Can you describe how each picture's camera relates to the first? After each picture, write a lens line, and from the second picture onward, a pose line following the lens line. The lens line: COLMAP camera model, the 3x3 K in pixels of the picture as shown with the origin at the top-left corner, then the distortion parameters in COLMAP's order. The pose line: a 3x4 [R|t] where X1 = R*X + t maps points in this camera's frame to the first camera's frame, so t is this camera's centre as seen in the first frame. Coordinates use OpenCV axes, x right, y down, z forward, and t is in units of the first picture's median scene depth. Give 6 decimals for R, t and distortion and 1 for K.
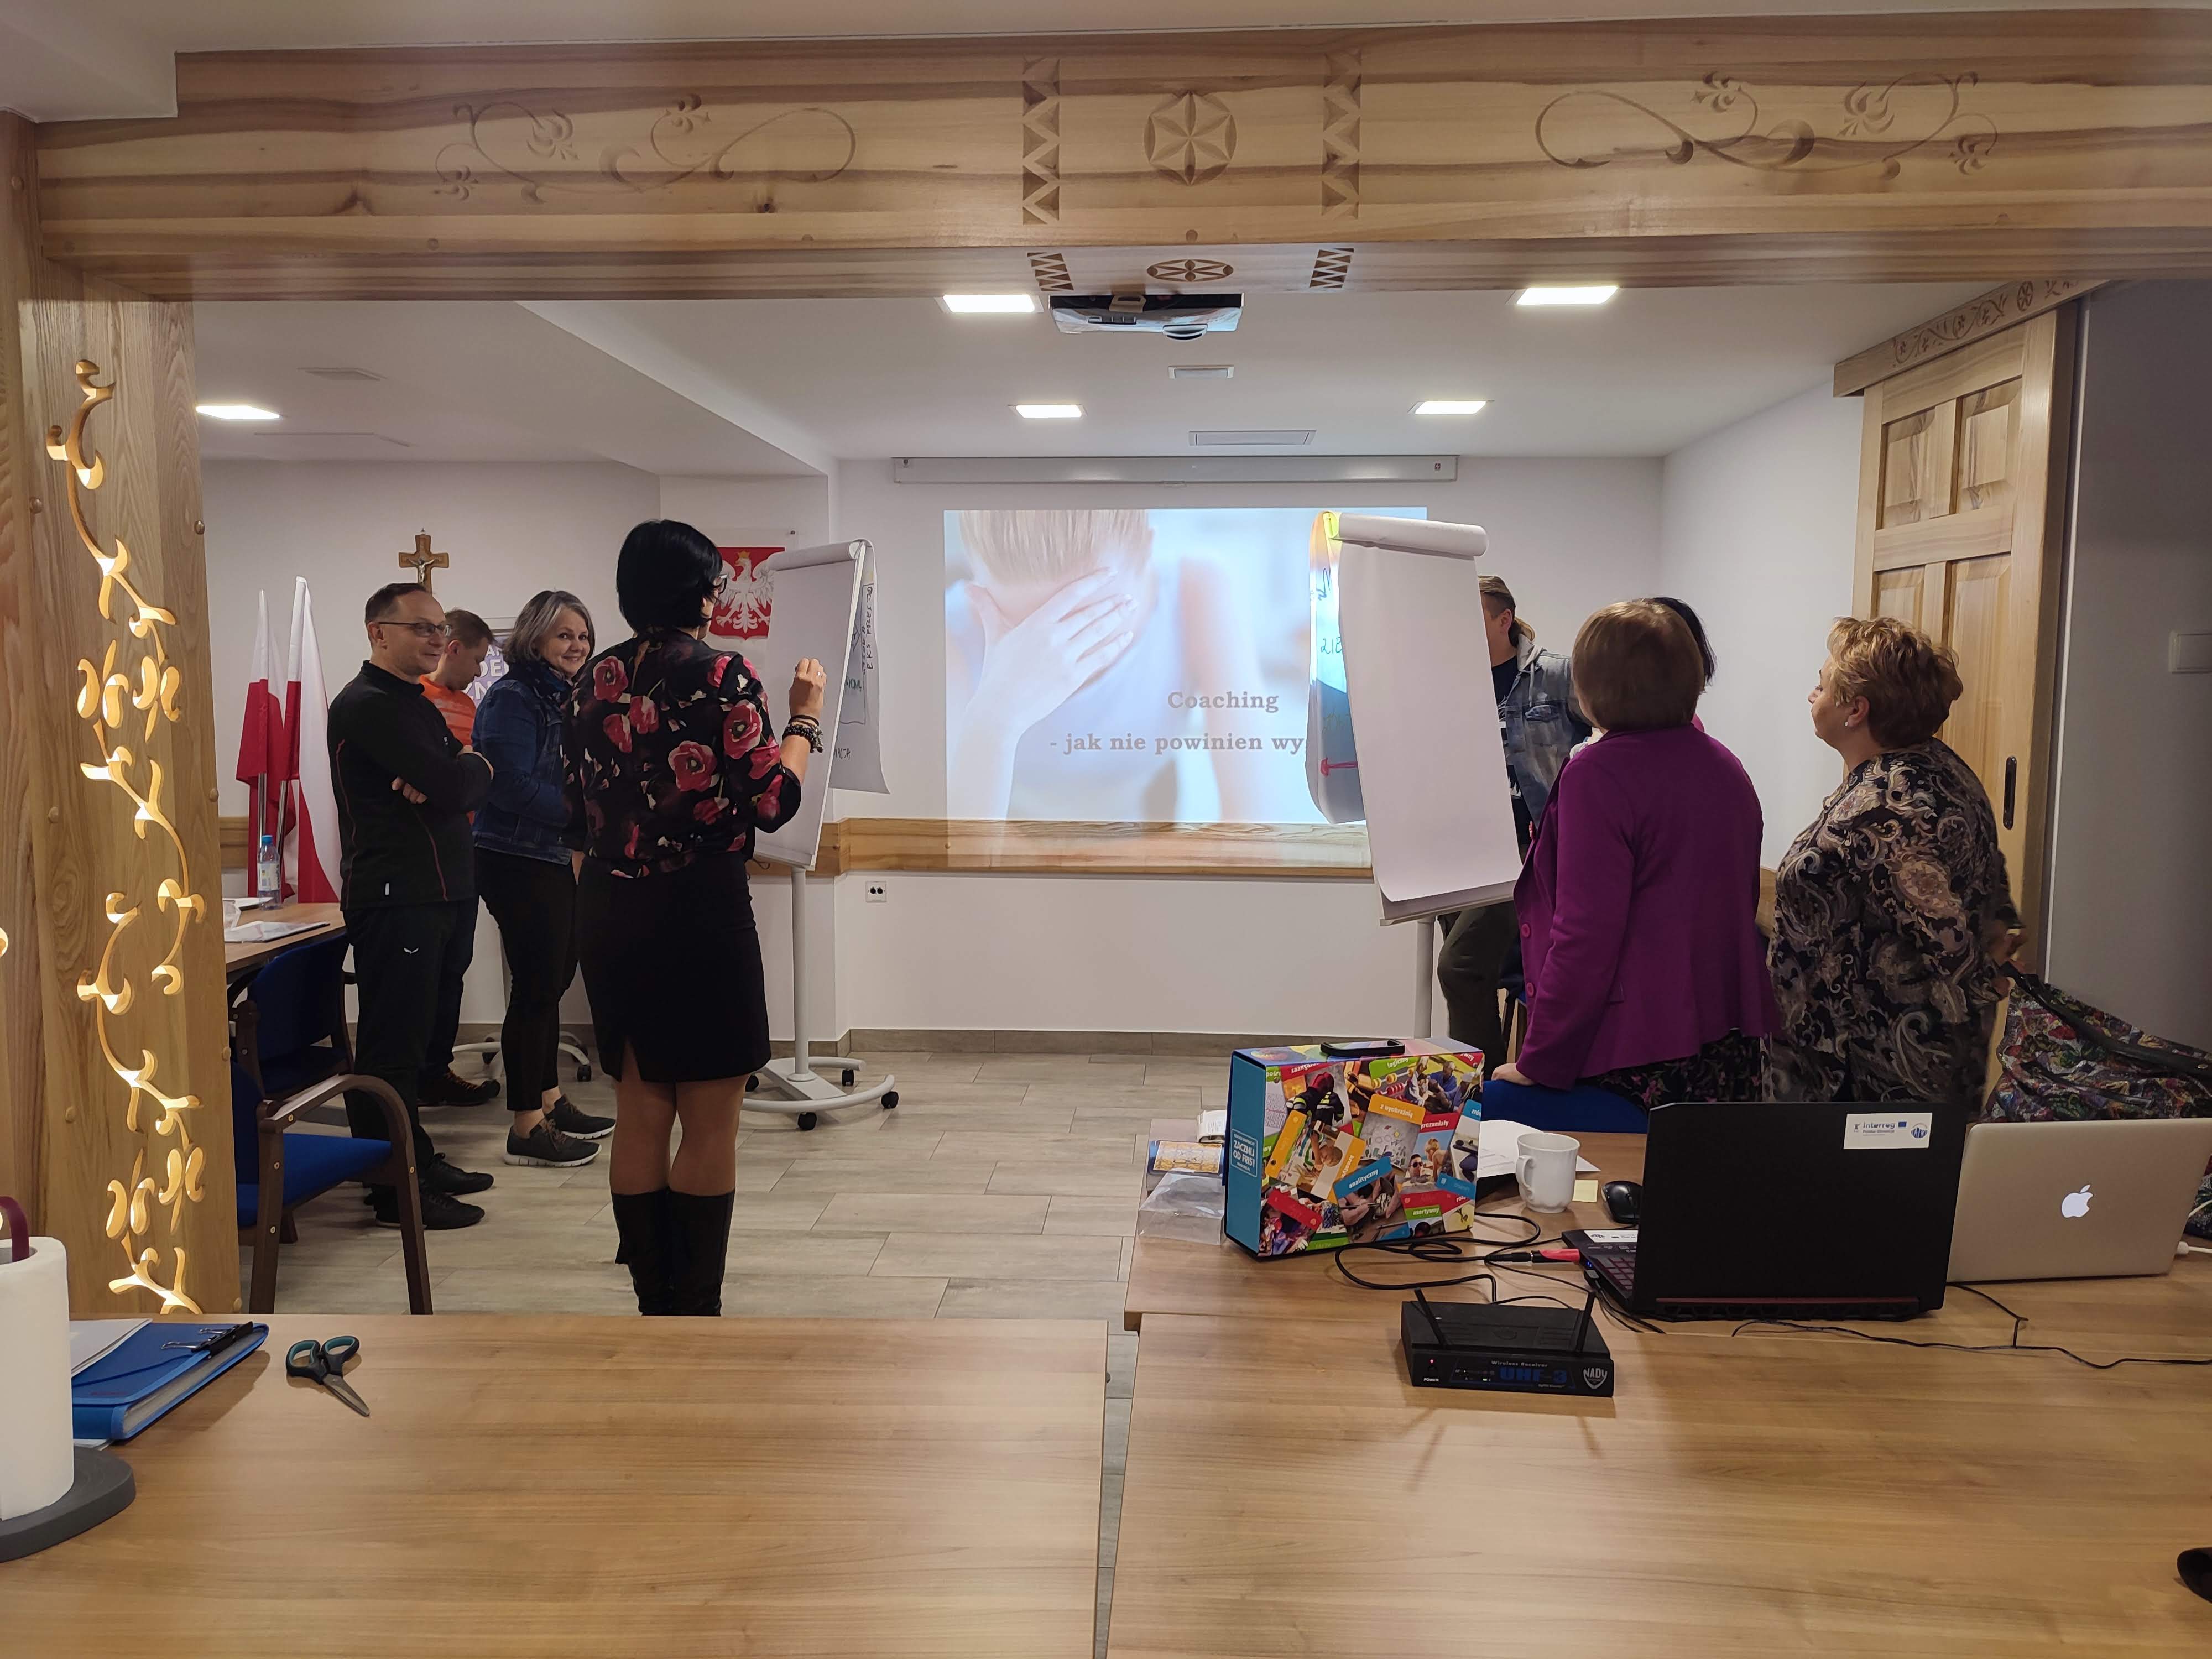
lens RADIAL K [[1628.8, 0, 1106.9], [0, 1628.8, 819.9], [0, 0, 1]] dist [0.038212, -0.029001]
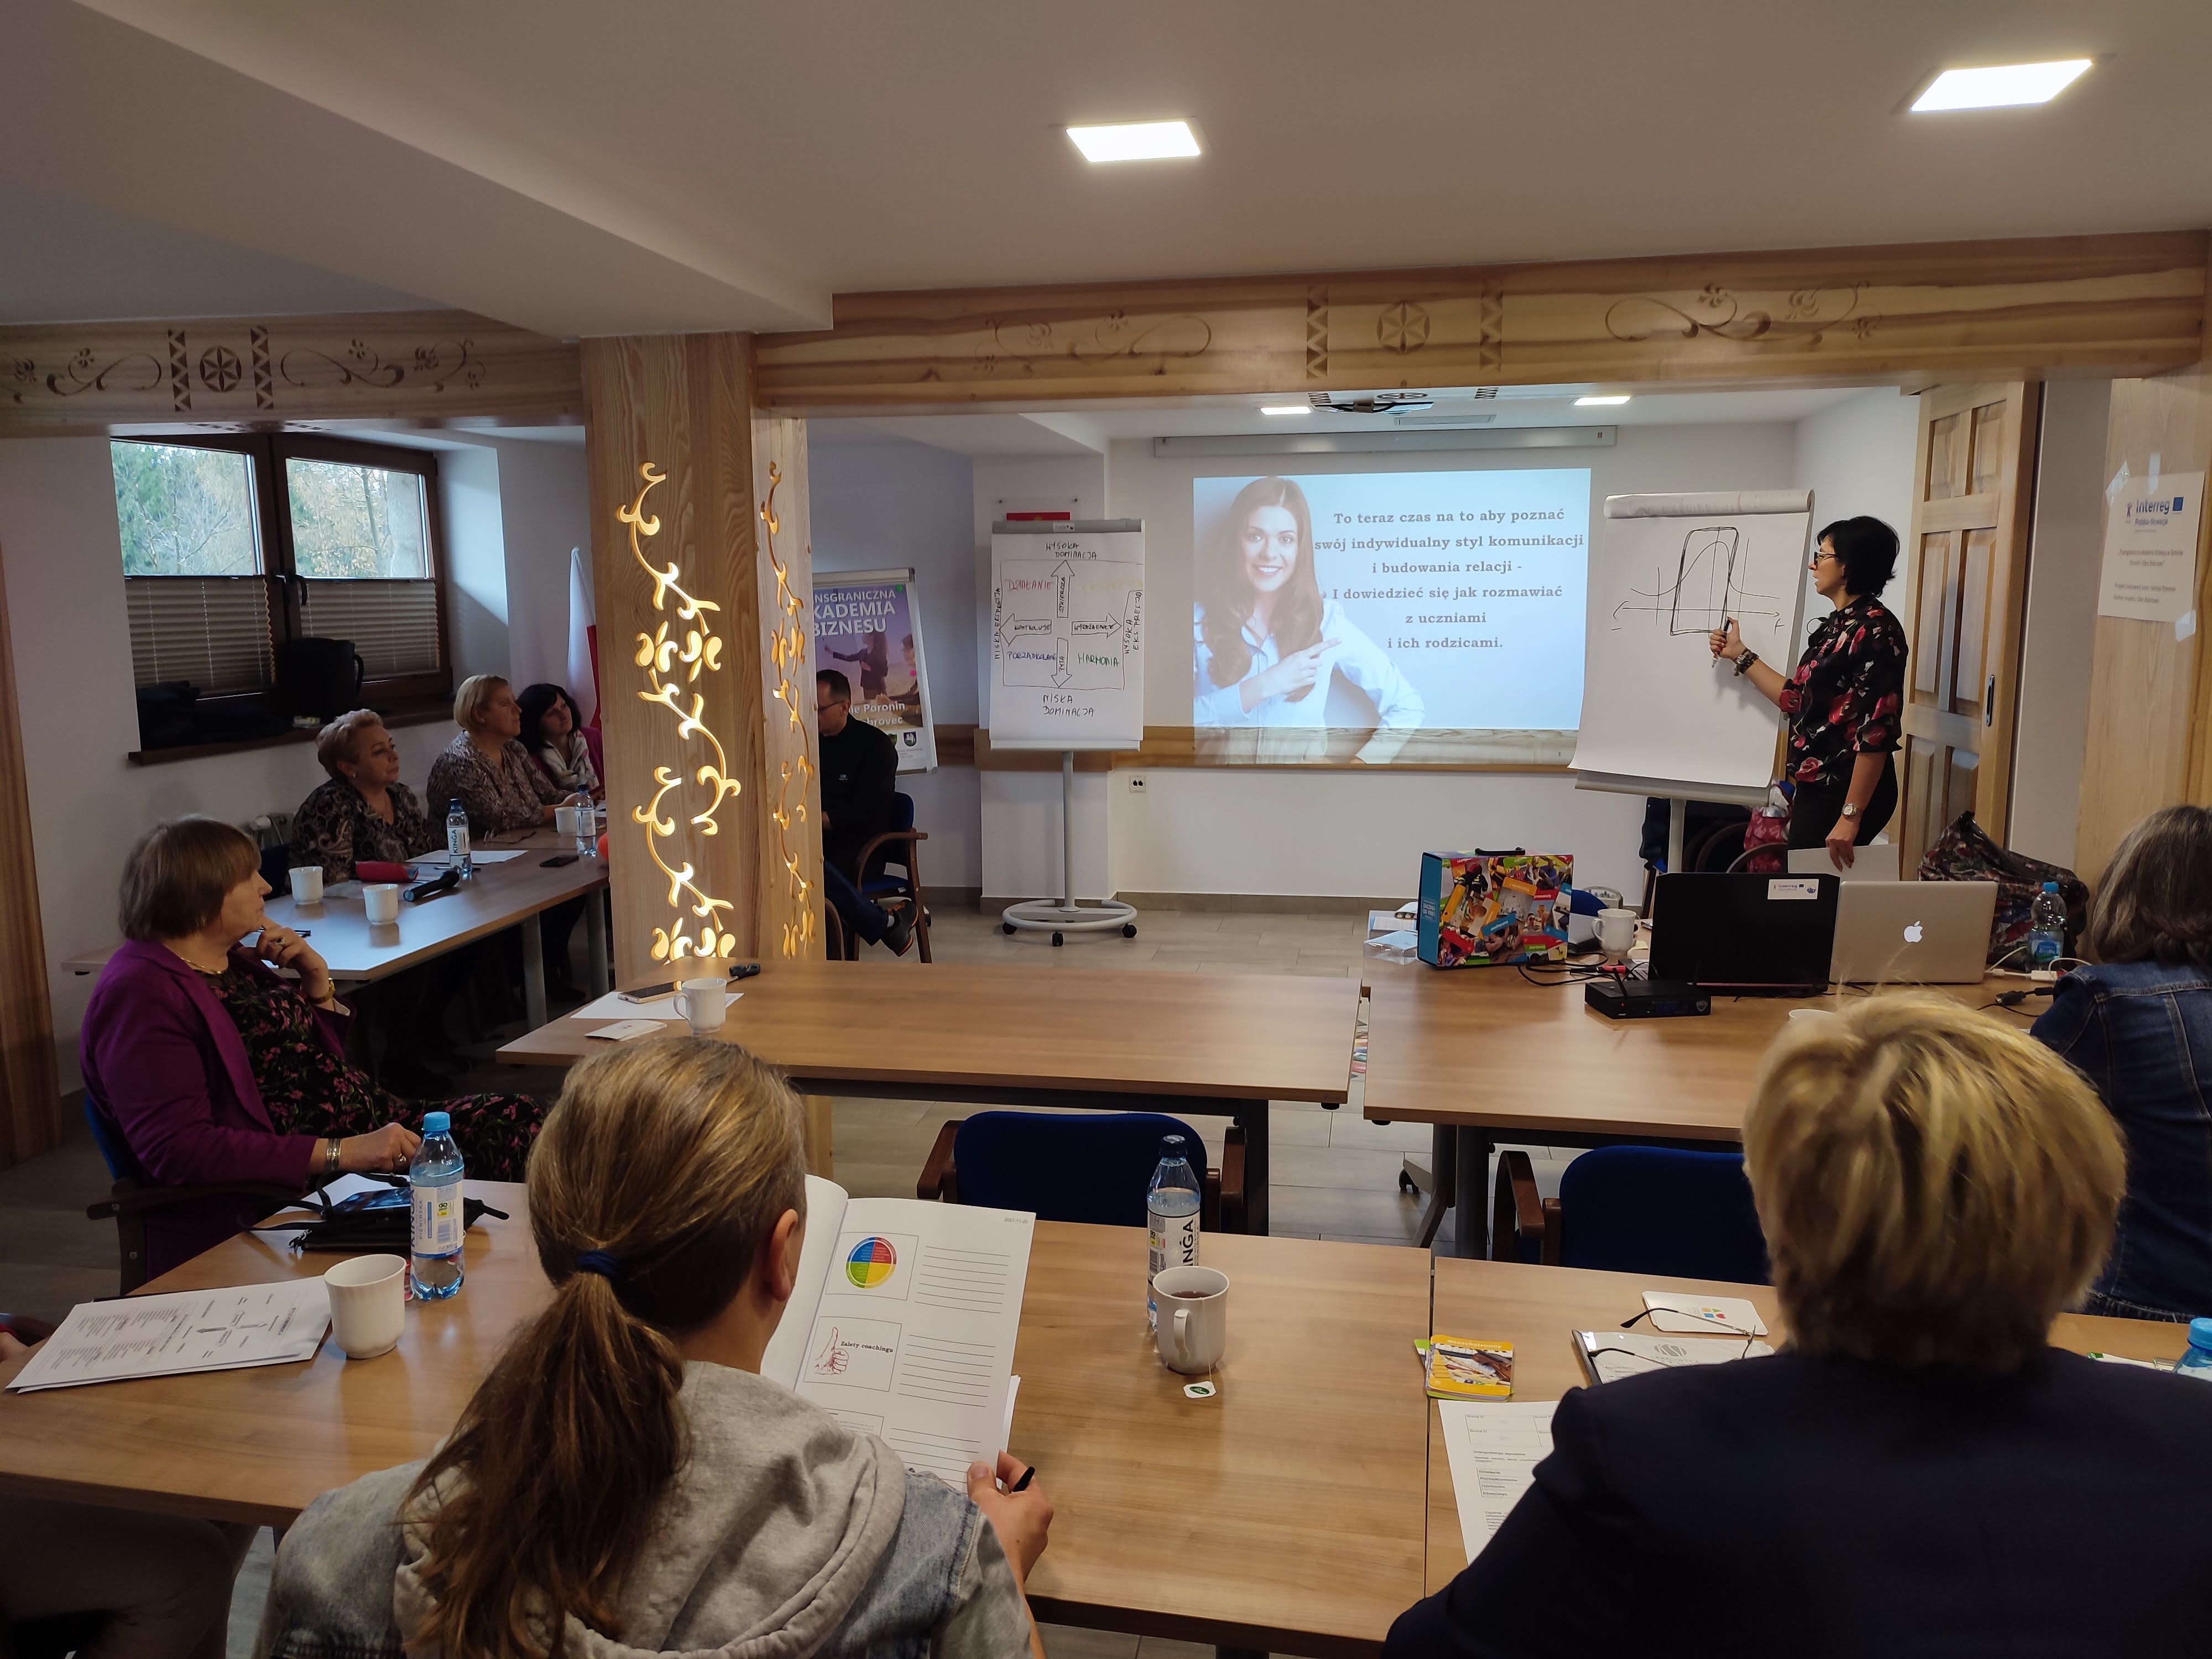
lens RADIAL K [[1628.8, 0, 1105.2], [0, 1628.8, 816.8], [0, 0, 1]] dist [0.038212, -0.029001]
pose [[0.993030, 0.004599, -0.117768, -0.055935], [0.001438, 0.998691, 0.051123, 0.015374], [0.117849, -0.050936, 0.991724, -0.778941]]
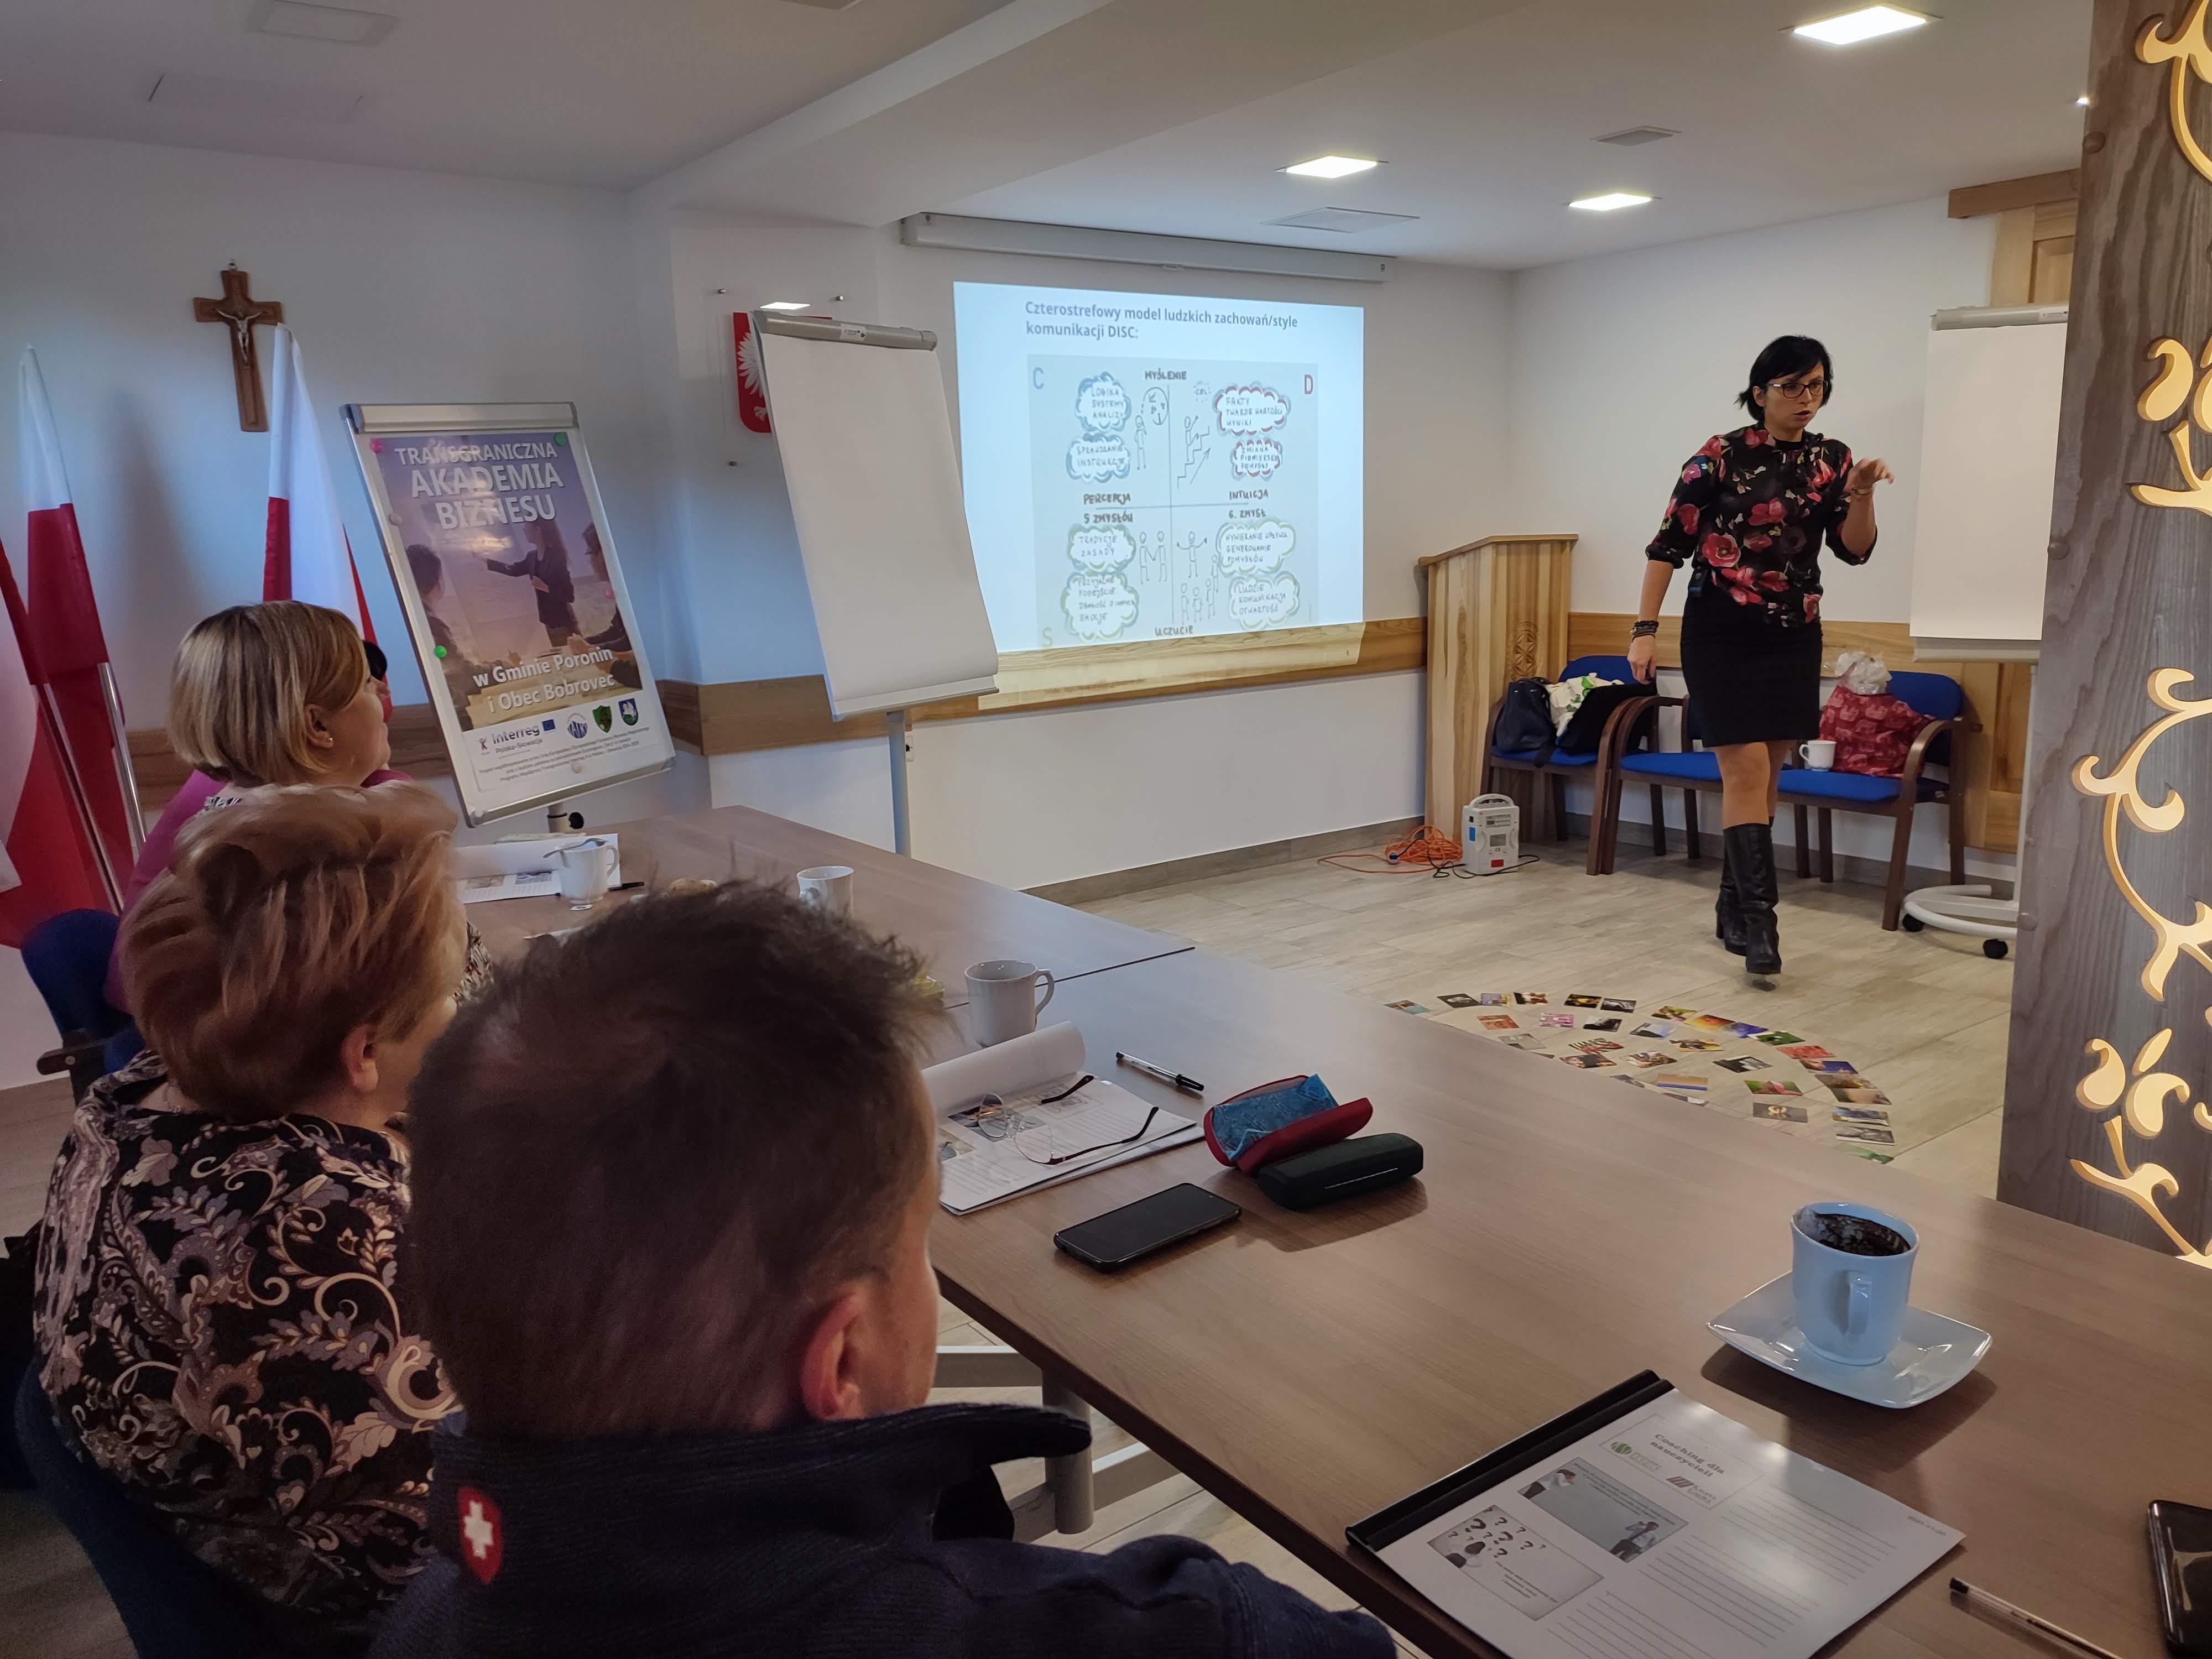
lens RADIAL K [[1628.8, 0, 1094.4], [0, 1628.8, 818.4], [0, 0, 1]] dist [0.038212, -0.029001]
pose [[0.765103, -0.142784, 0.627878, -1.812905], [0.091818, 0.989332, 0.113097, -0.019409], [-0.637328, -0.028880, 0.770051, 0.900606]]
